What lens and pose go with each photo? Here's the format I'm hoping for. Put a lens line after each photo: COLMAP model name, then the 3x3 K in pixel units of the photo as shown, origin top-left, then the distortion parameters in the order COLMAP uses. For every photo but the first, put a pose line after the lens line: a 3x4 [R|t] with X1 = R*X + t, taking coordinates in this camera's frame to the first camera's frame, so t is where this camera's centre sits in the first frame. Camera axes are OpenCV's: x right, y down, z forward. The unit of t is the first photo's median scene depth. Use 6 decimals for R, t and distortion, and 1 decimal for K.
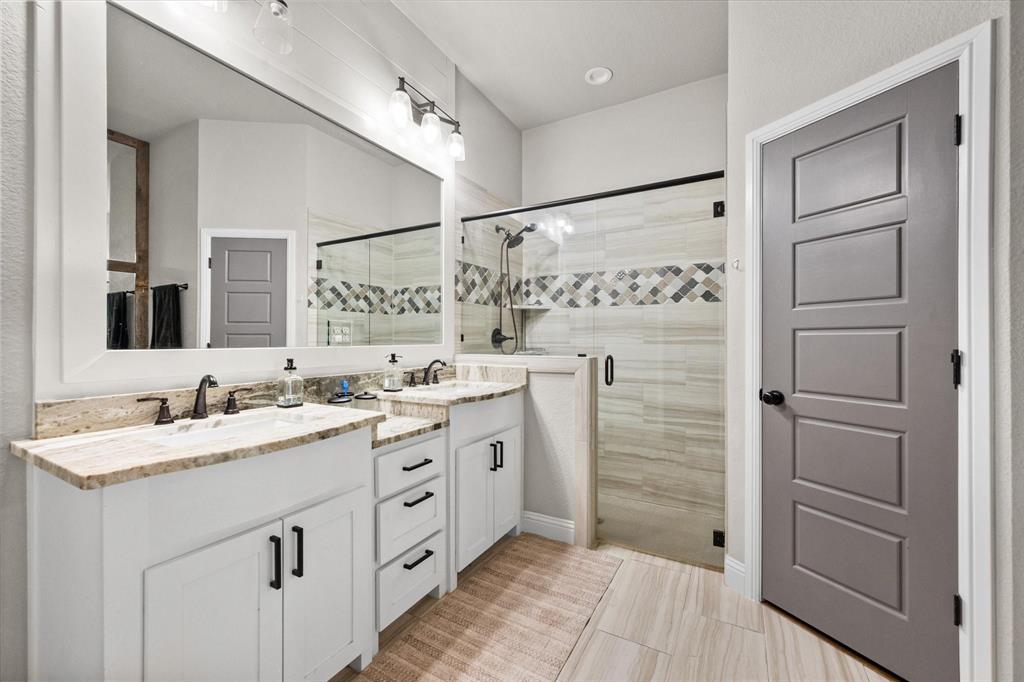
lens RADIAL K [[407.6, 0, 544.1], [0, 407.6, 338.3], [0, 0, 1]] dist [-0.000260, 0.000271]
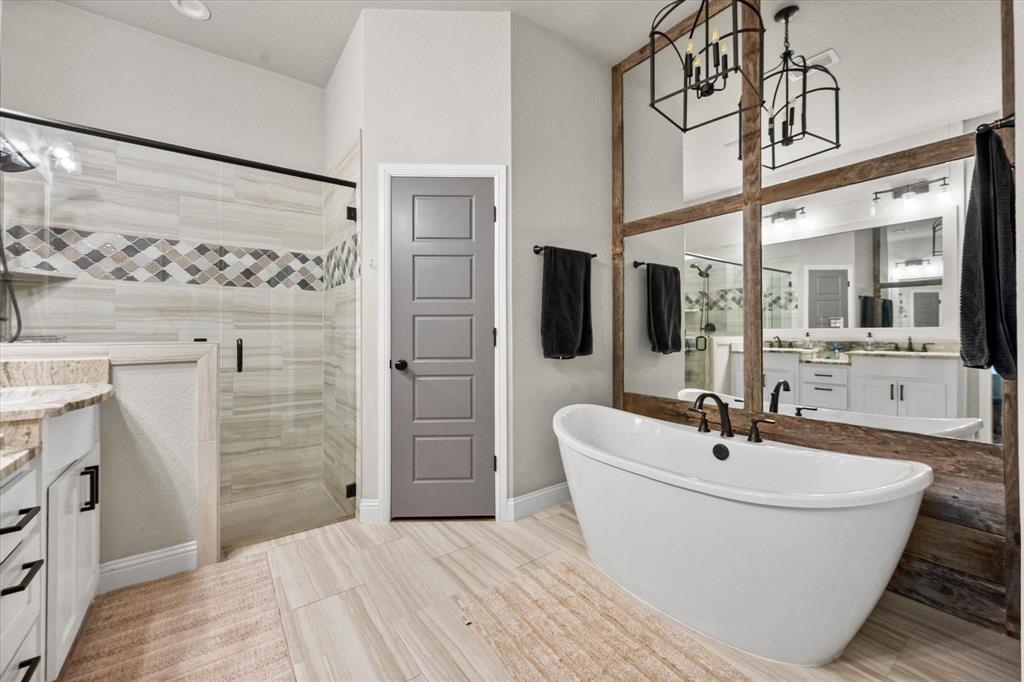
lens RADIAL K [[401.3, 0, 508.2], [0, 401.3, 329.6], [0, 0, 1]] dist [0.000033, 0.000198]
pose [[0.429172, 0.003656, 0.903216, -0.391808], [0.002601, 0.999983, -0.005283, 0.027281], [-0.903219, 0.004616, 0.429155, 0.075483]]
